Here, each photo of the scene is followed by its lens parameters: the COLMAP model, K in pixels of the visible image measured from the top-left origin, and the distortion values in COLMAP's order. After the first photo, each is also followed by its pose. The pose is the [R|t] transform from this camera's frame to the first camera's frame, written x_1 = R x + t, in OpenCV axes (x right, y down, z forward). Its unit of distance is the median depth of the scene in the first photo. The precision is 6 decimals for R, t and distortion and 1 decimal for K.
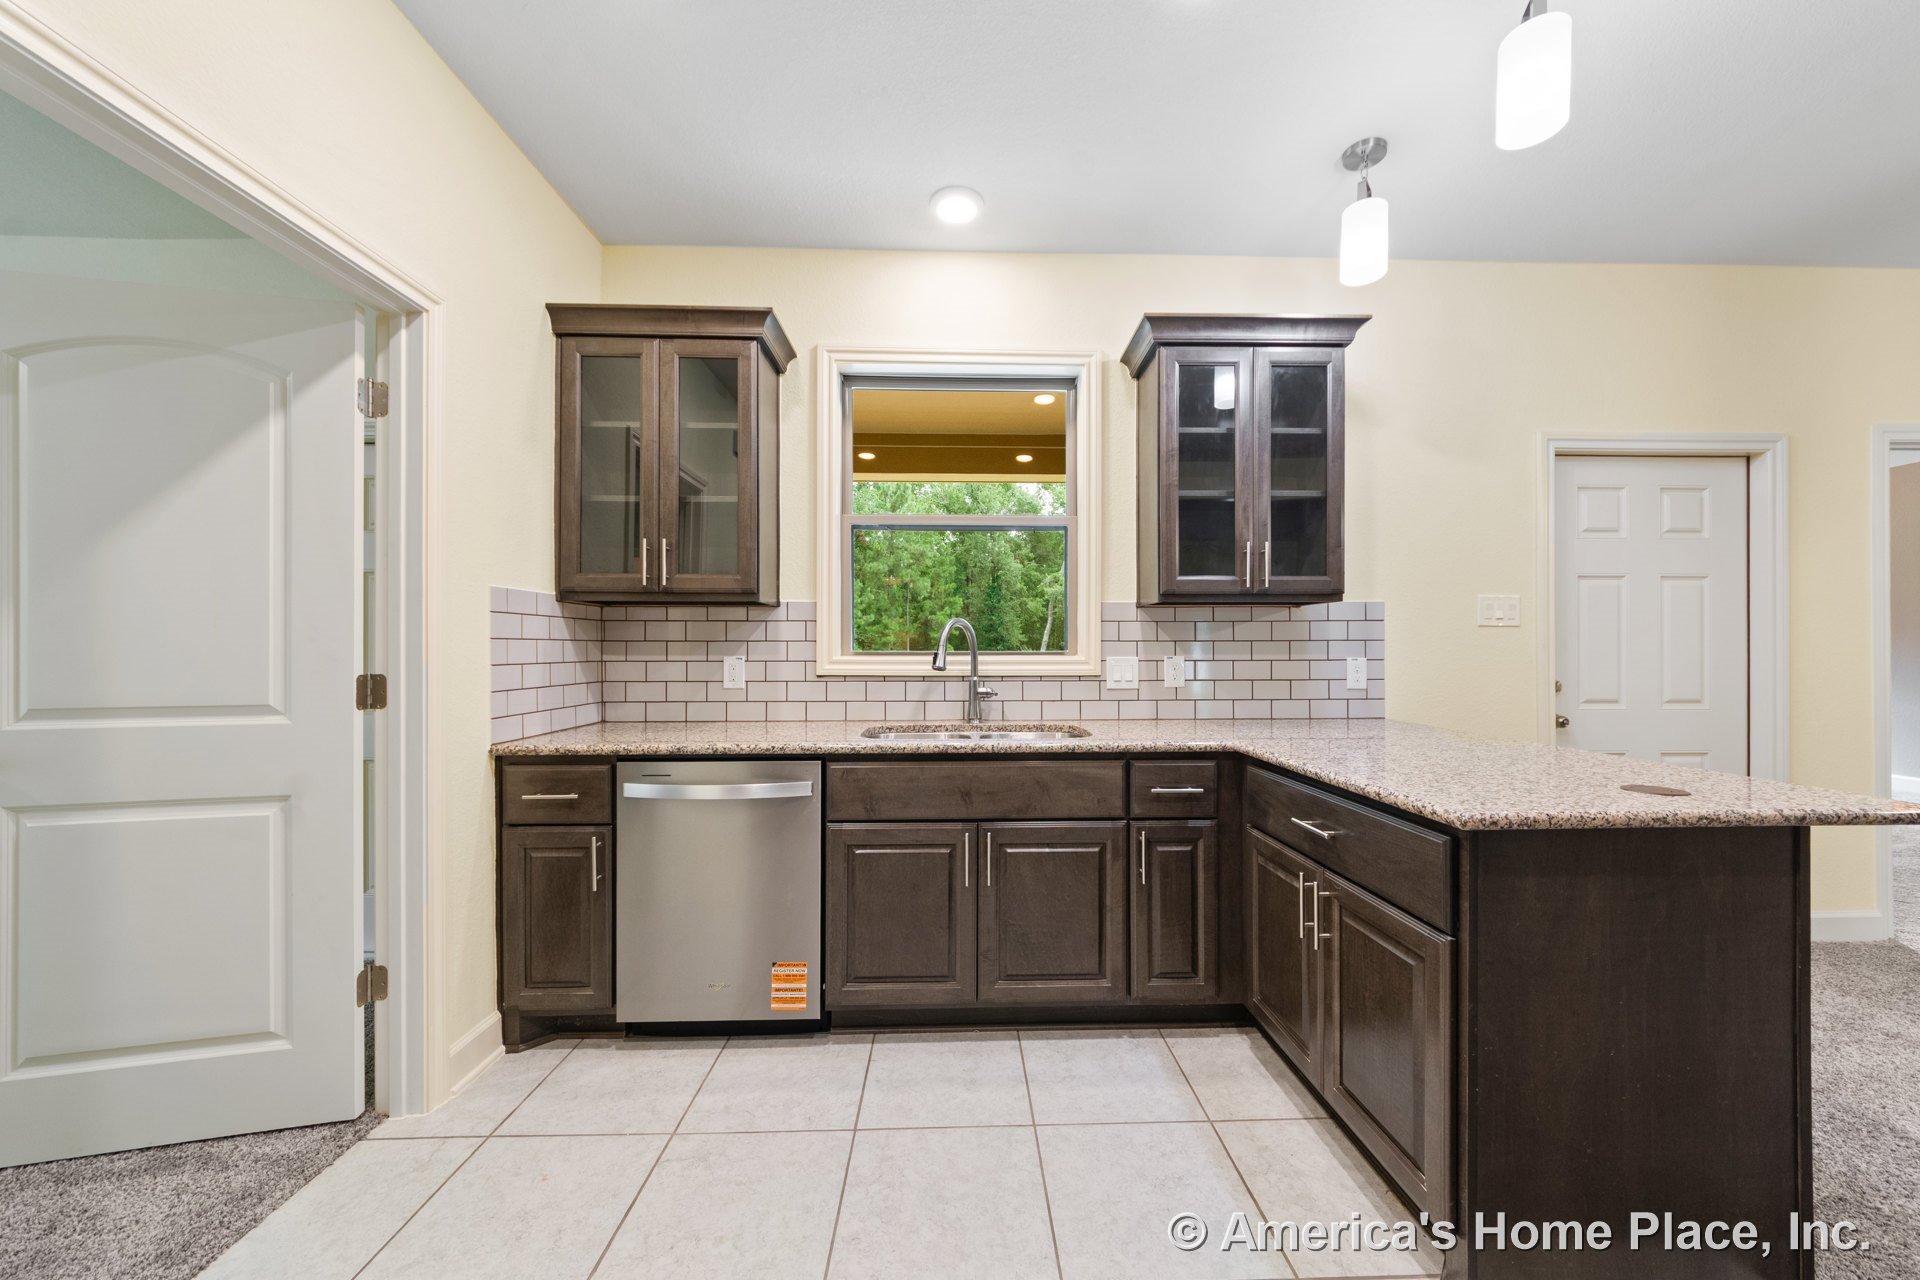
lens RADIAL K [[689.1, 0, 970.3], [0, 689.1, 644.8], [0, 0, 1]] dist [-0.001322, -0.000002]
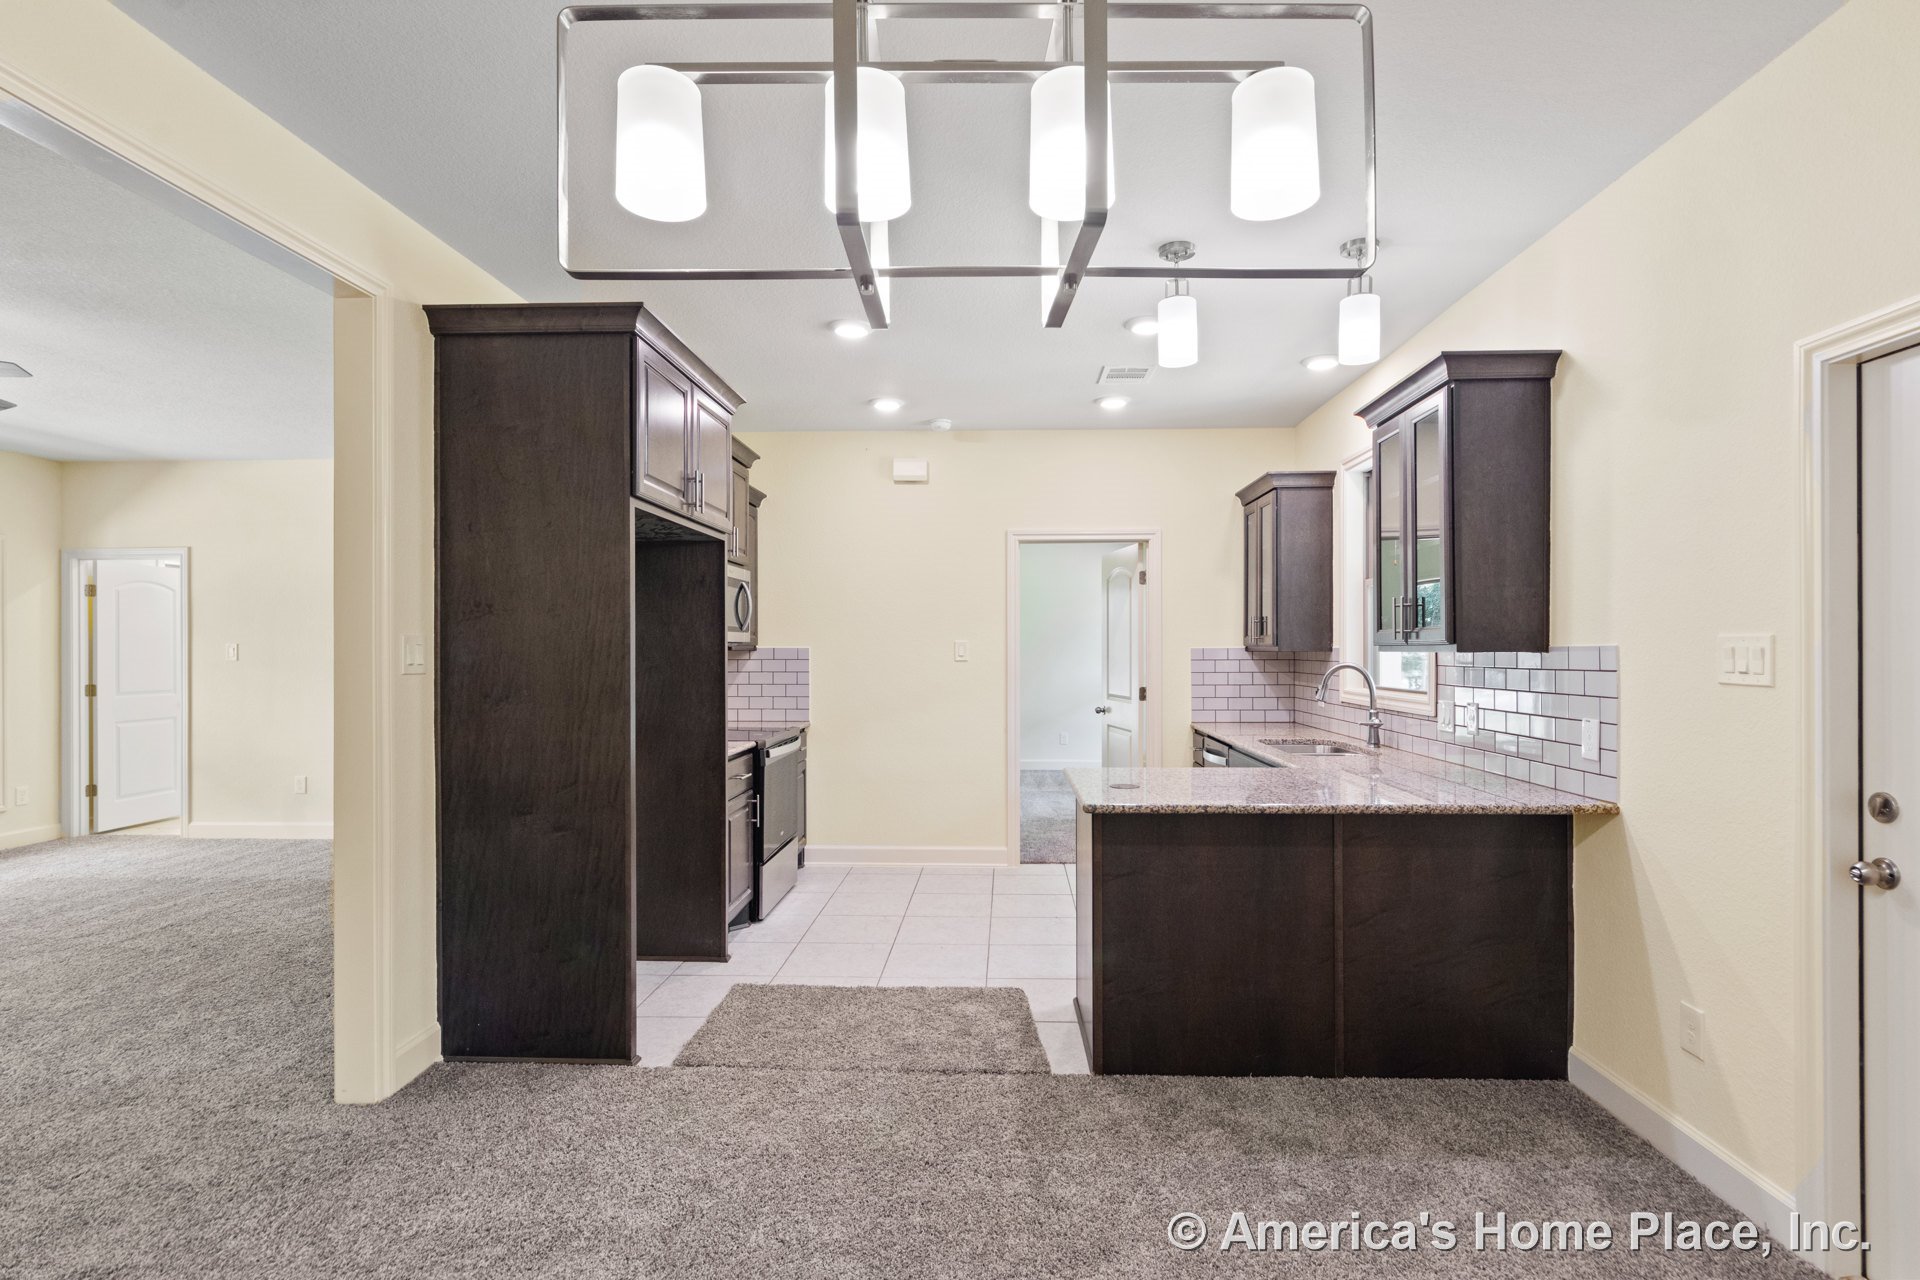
lens RADIAL K [[953.7, 0, 964.9], [0, 953.7, 643.7], [0, 0, 1]] dist [0.005324, -0.000129]
pose [[-0.072428, -0.004115, -0.997365, 1.703219], [0.007955, 0.999957, -0.004703, -0.066590], [0.997342, -0.008275, -0.072392, 0.382136]]
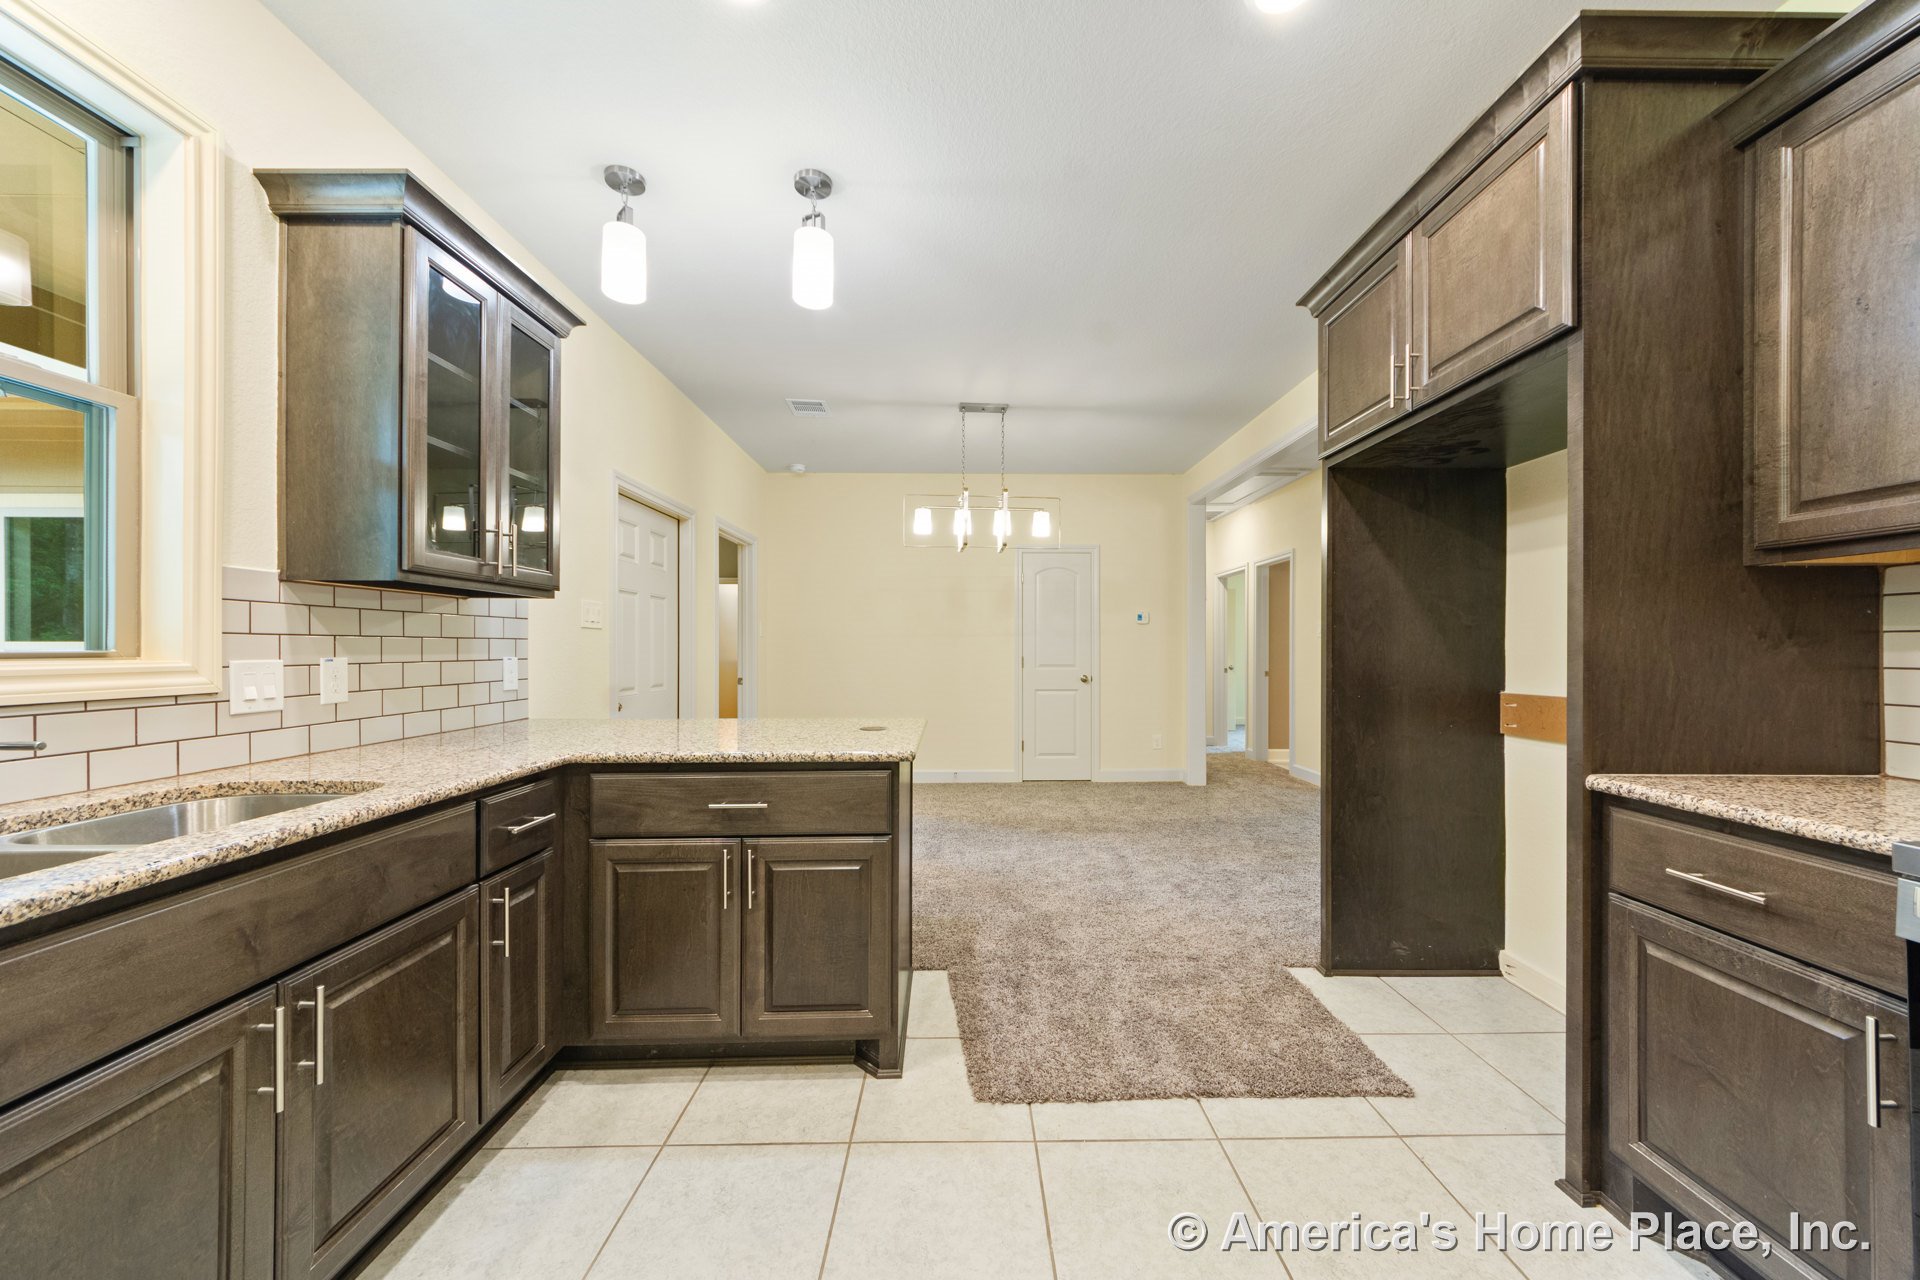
lens RADIAL K [[689.1, 0, 963.1], [0, 689.1, 646.3], [0, 0, 1]] dist [-0.001322, -0.000002]
pose [[0.028004, 0.003049, 0.999603, -0.372679], [-0.006187, 0.999977, -0.002876, 0.003075], [-0.999589, -0.006104, 0.028023, 0.357837]]
